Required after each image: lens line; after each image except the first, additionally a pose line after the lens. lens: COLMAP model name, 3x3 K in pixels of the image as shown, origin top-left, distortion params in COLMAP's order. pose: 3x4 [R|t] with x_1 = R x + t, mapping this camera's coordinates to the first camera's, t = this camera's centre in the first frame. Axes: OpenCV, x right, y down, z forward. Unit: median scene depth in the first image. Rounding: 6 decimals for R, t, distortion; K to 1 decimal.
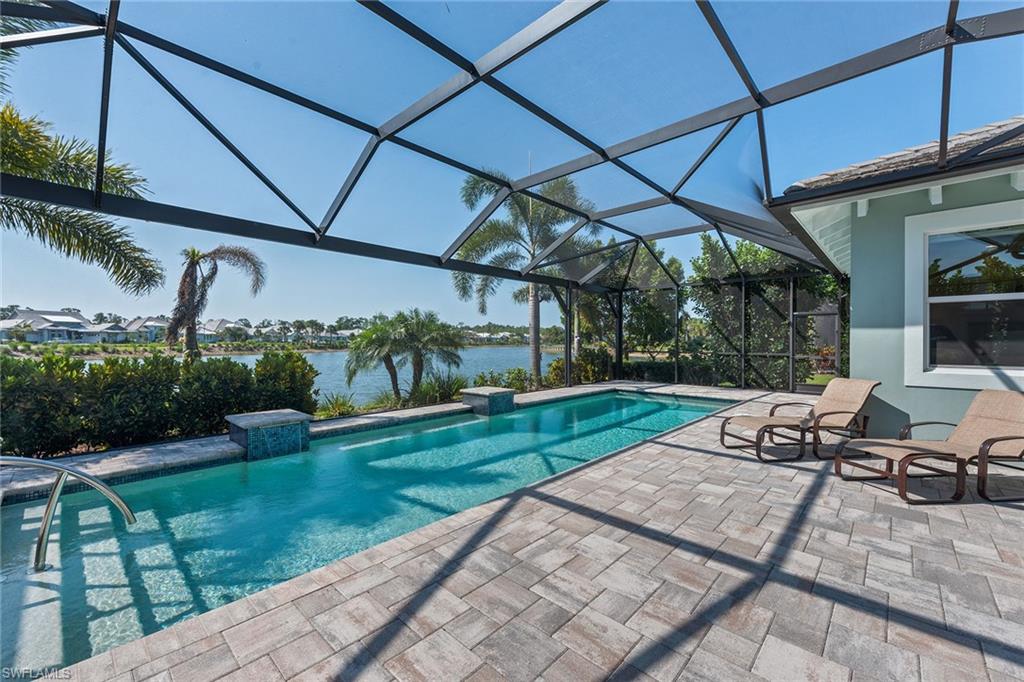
lens RADIAL K [[413.9, 0, 510.3], [0, 413.9, 340.2], [0, 0, 1]] dist [0.007412, 0.000104]
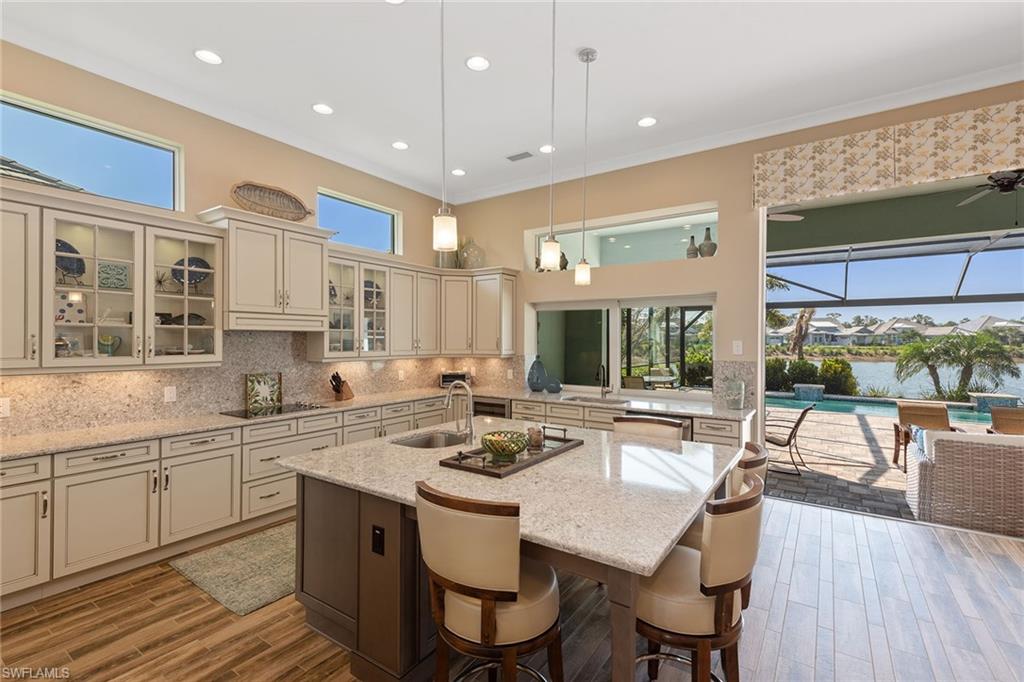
lens RADIAL K [[463.5, 0, 509.5], [0, 463.5, 338.2], [0, 0, 1]] dist [0.007310, -0.000016]
pose [[0.142647, -0.004598, -0.989763, 0.699326], [-0.002538, 0.999984, -0.005012, -0.027324], [0.989770, 0.003226, 0.142633, -0.413371]]
